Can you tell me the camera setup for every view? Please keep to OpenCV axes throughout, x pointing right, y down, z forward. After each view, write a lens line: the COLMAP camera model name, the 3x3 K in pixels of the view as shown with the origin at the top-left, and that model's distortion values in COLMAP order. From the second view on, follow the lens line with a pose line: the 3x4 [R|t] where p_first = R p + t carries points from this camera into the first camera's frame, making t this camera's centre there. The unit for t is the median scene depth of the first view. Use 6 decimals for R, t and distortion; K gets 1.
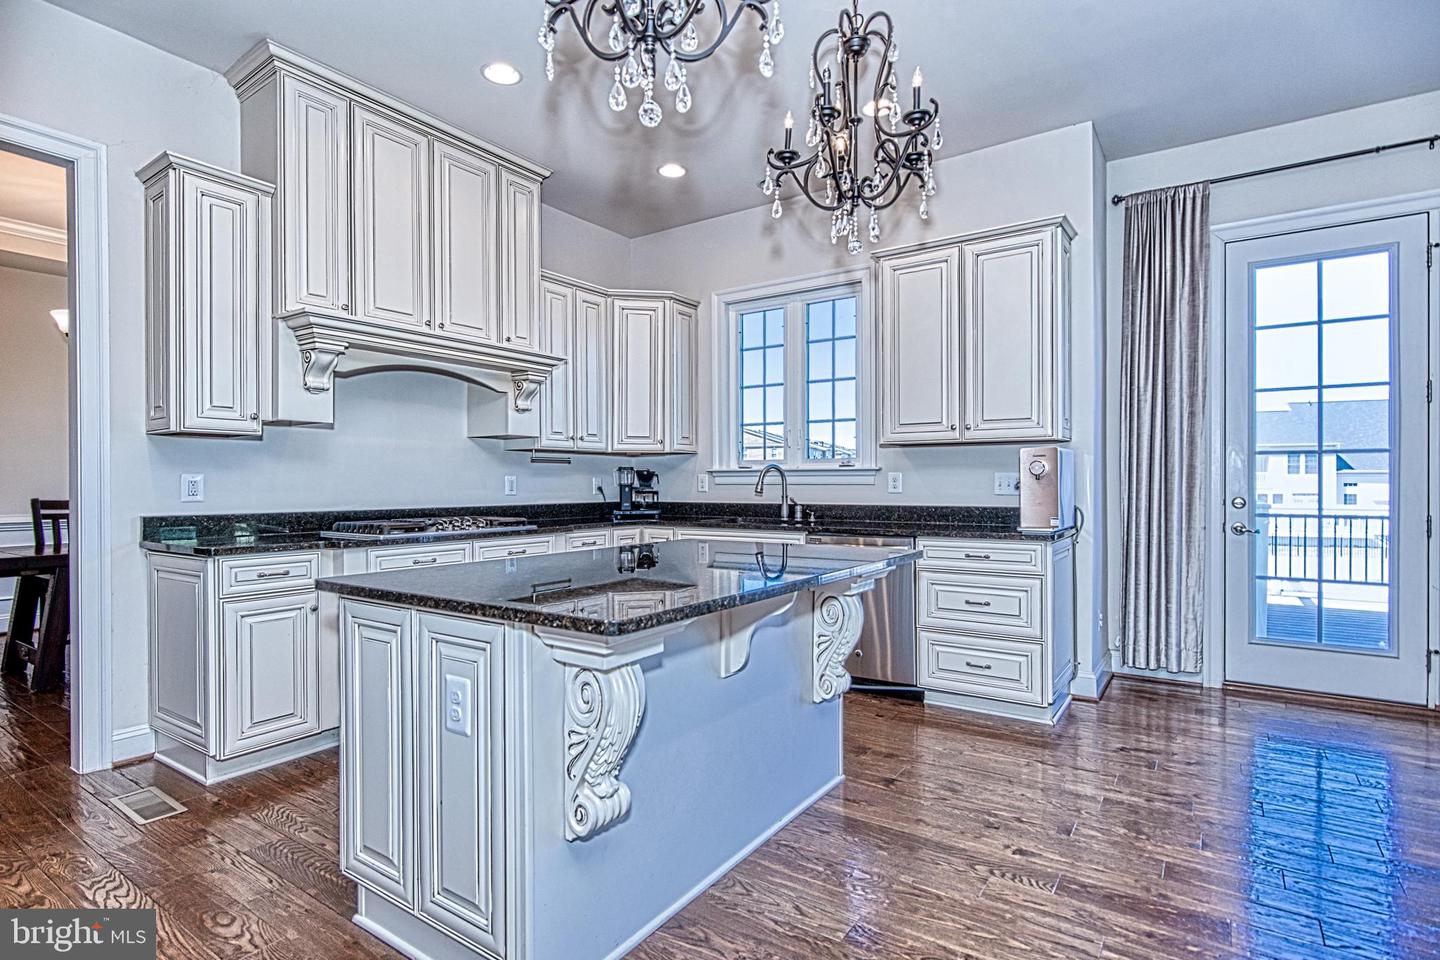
lens RADIAL K [[718.0, 0, 720.8], [0, 718.0, 483.6], [0, 0, 1]] dist [-0.002382, -0.000955]
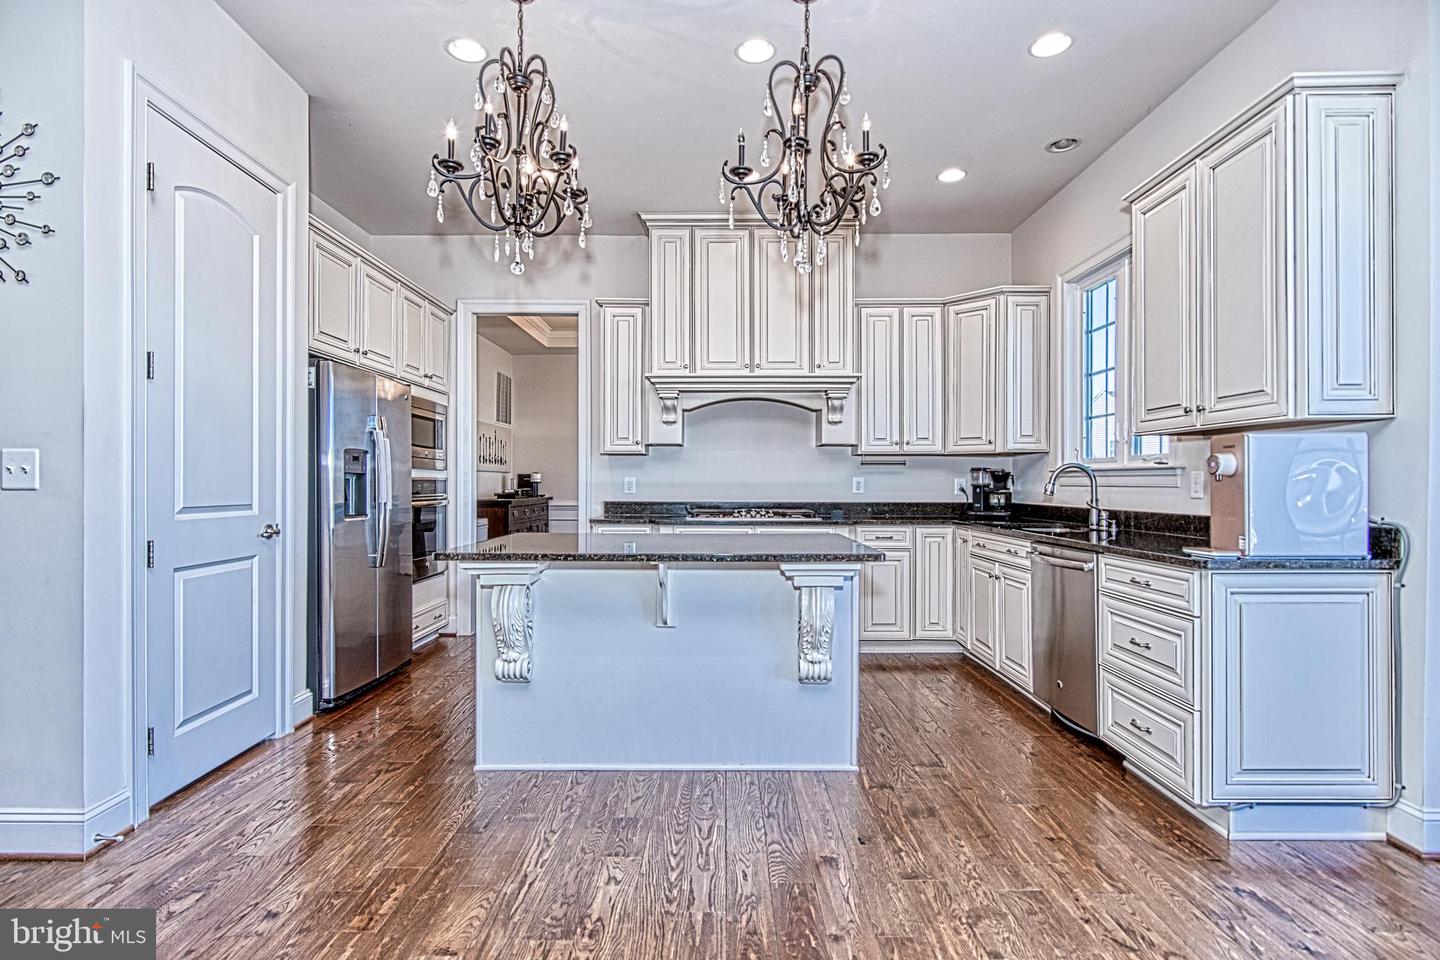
lens RADIAL K [[718.0, 0, 716.3], [0, 718.0, 480.9], [0, 0, 1]] dist [-0.002382, -0.000955]
pose [[0.556887, 0.001594, -0.830587, 0.649661], [-0.003732, 0.999993, -0.000583, -0.003774], [0.830580, 0.003425, 0.556889, 0.179647]]
